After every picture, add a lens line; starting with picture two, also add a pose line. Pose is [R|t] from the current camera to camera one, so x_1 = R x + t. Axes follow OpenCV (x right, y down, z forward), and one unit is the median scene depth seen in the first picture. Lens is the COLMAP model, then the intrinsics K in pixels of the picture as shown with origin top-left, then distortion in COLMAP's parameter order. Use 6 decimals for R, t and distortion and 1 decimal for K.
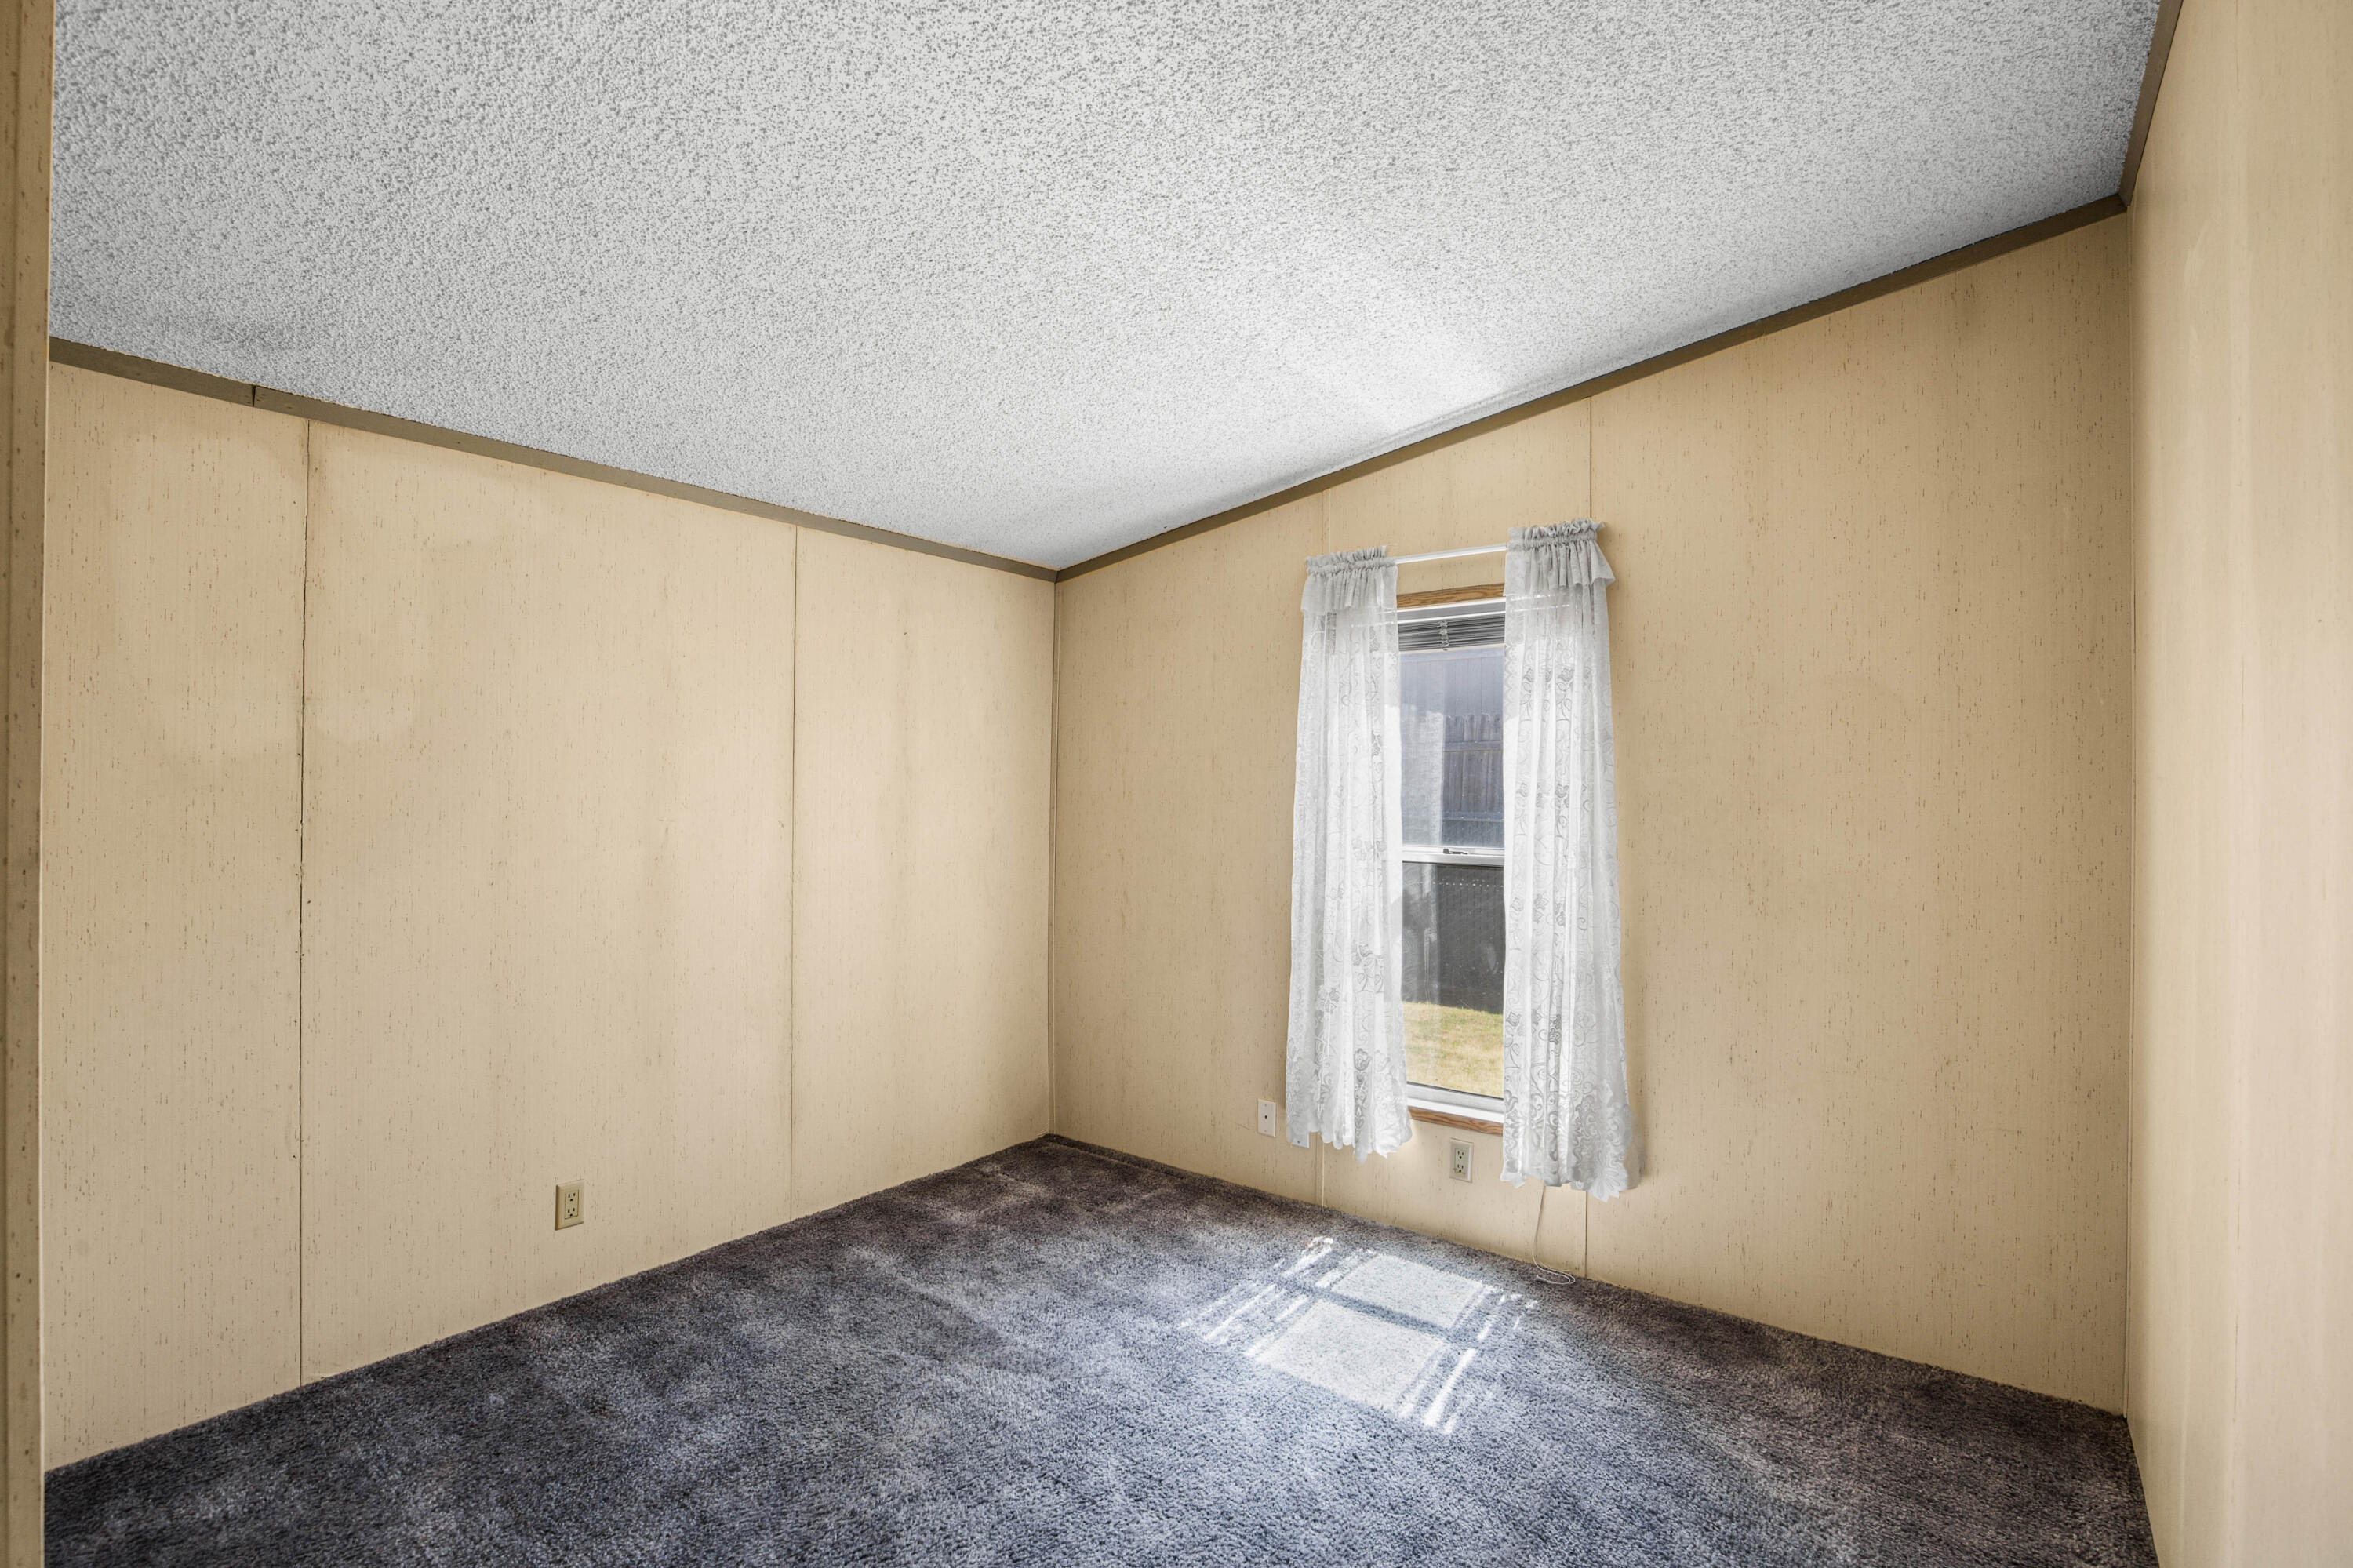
lens RADIAL K [[1093.5, 0, 1158.8], [0, 1093.5, 789.7], [0, 0, 1]] dist [-0.039044, 0.008912]
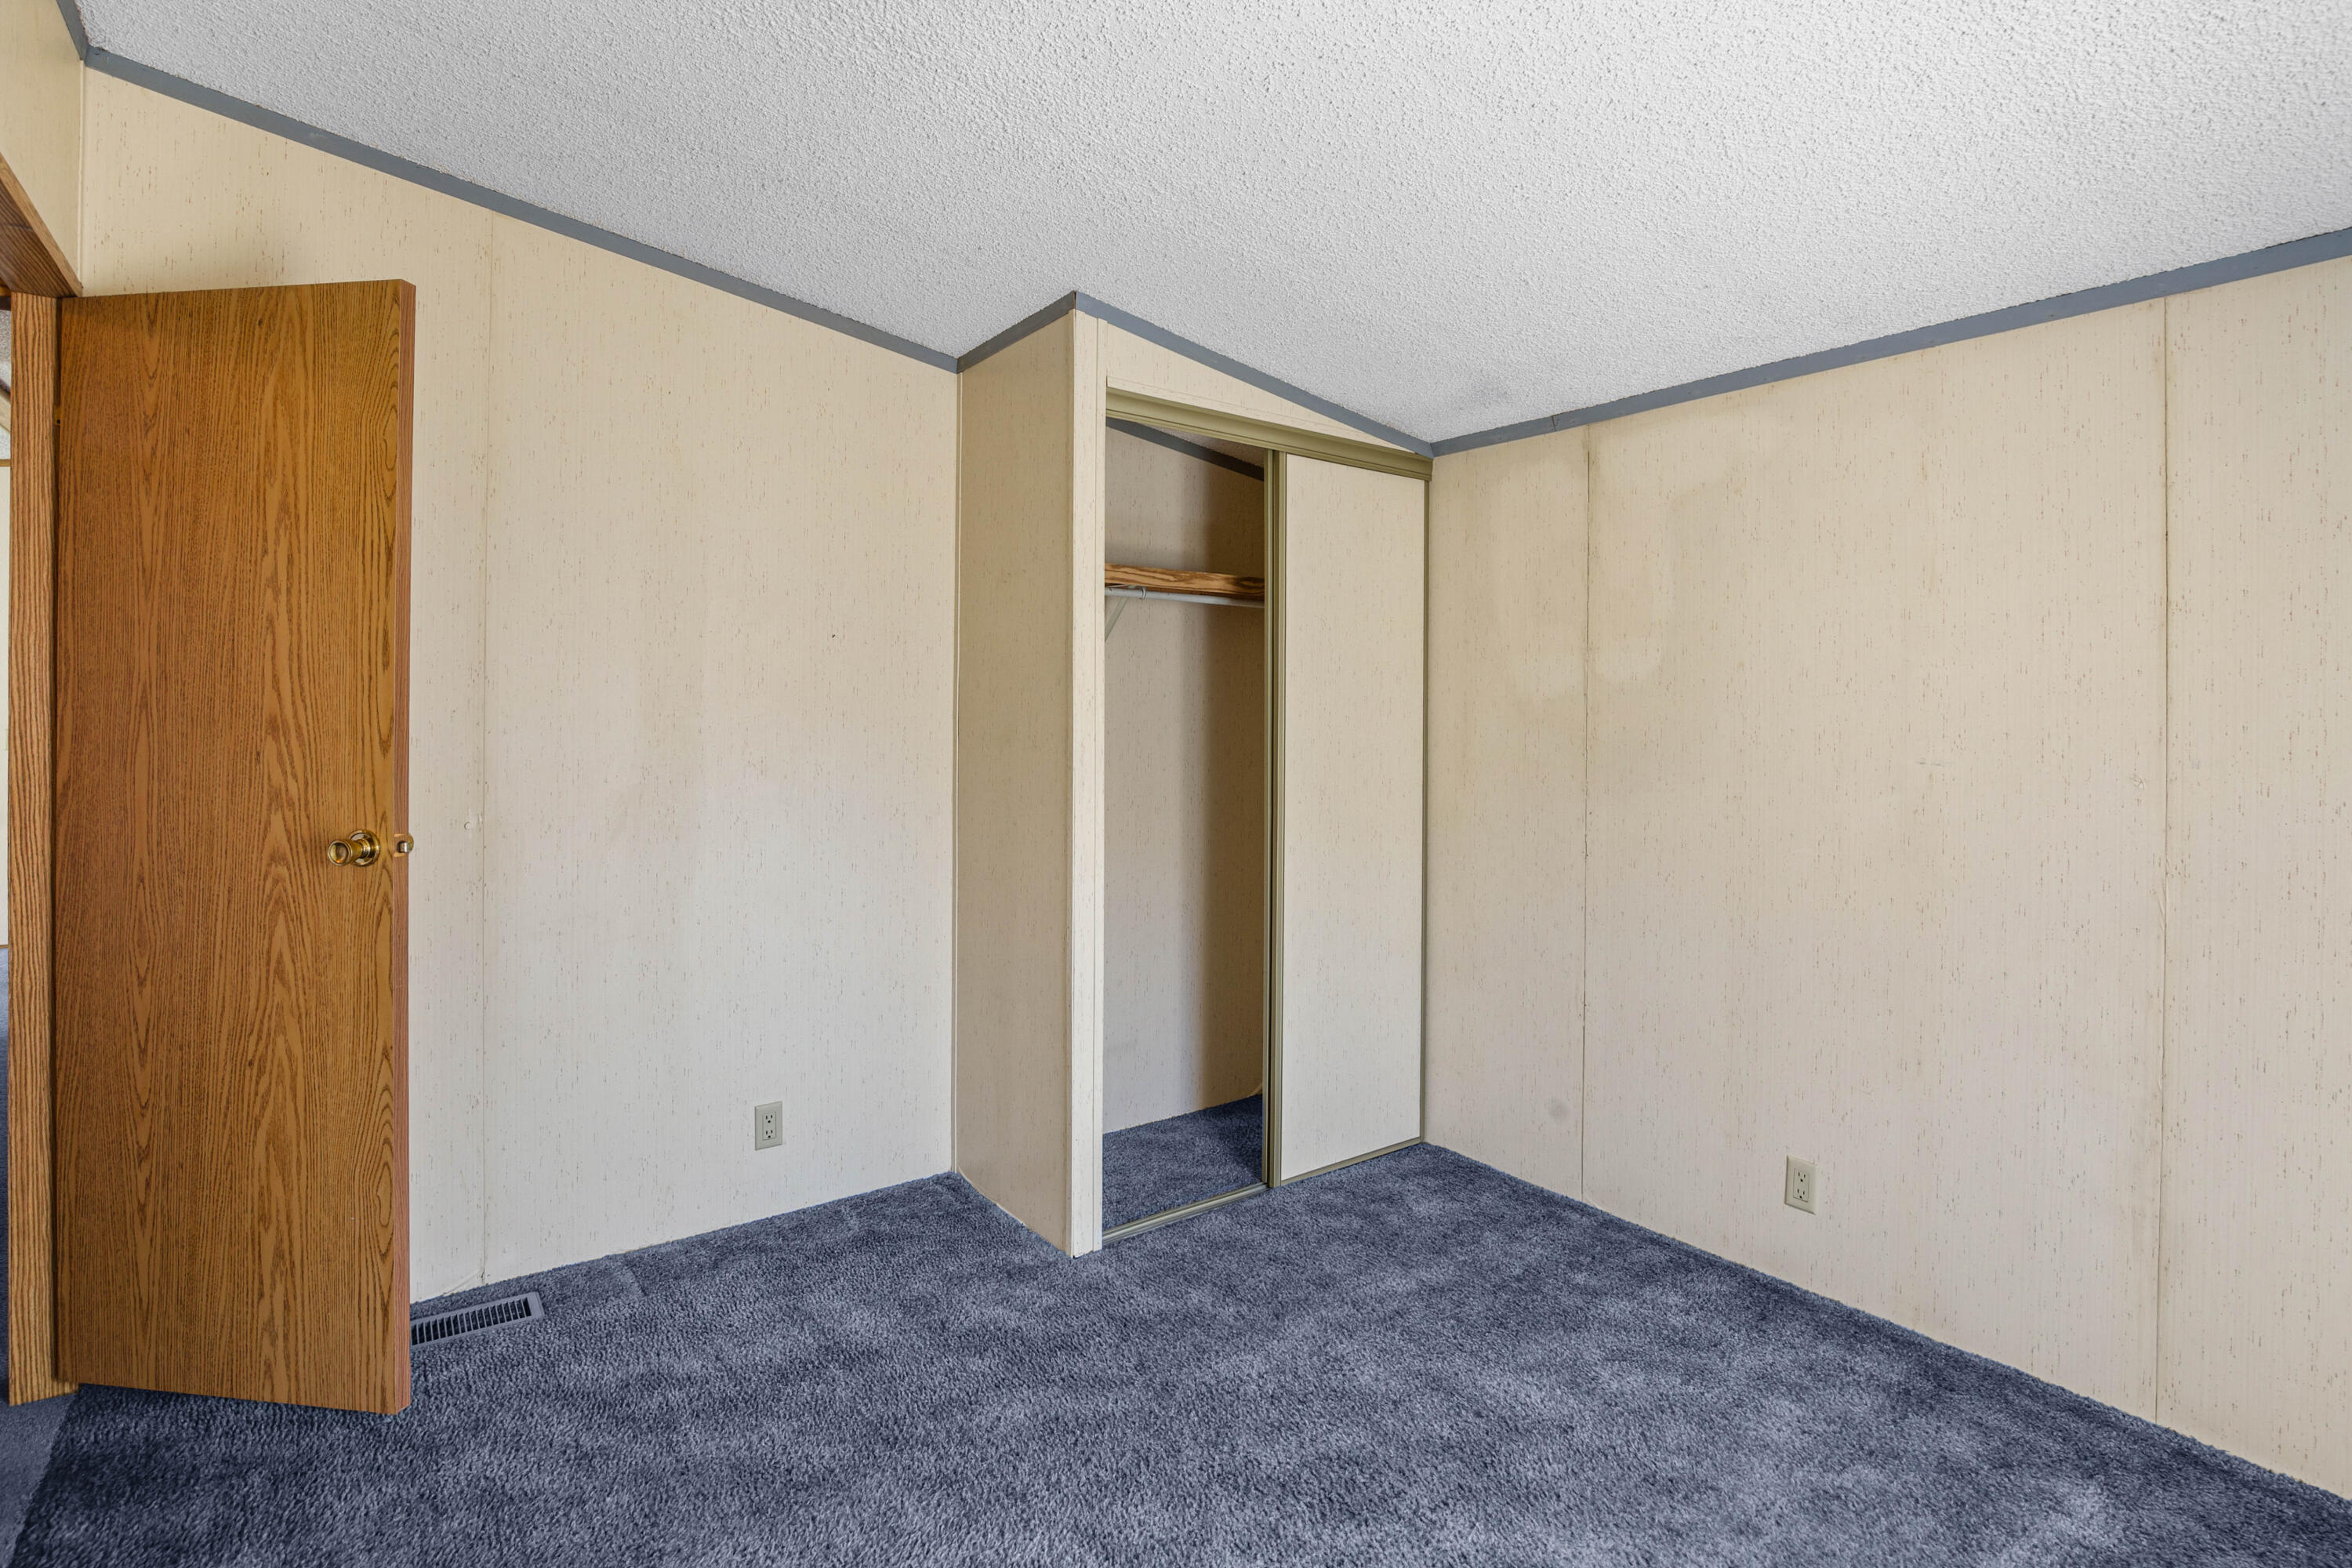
lens RADIAL K [[1146.2, 0, 1179.2], [0, 1146.2, 707.6], [0, 0, 1]] dist [-0.026900, 0.009465]
pose [[-0.264890, -0.012108, -0.964203, 0.511615], [-0.004263, 0.999926, -0.011386, -0.000284], [0.964269, 0.001095, -0.264922, 0.752972]]
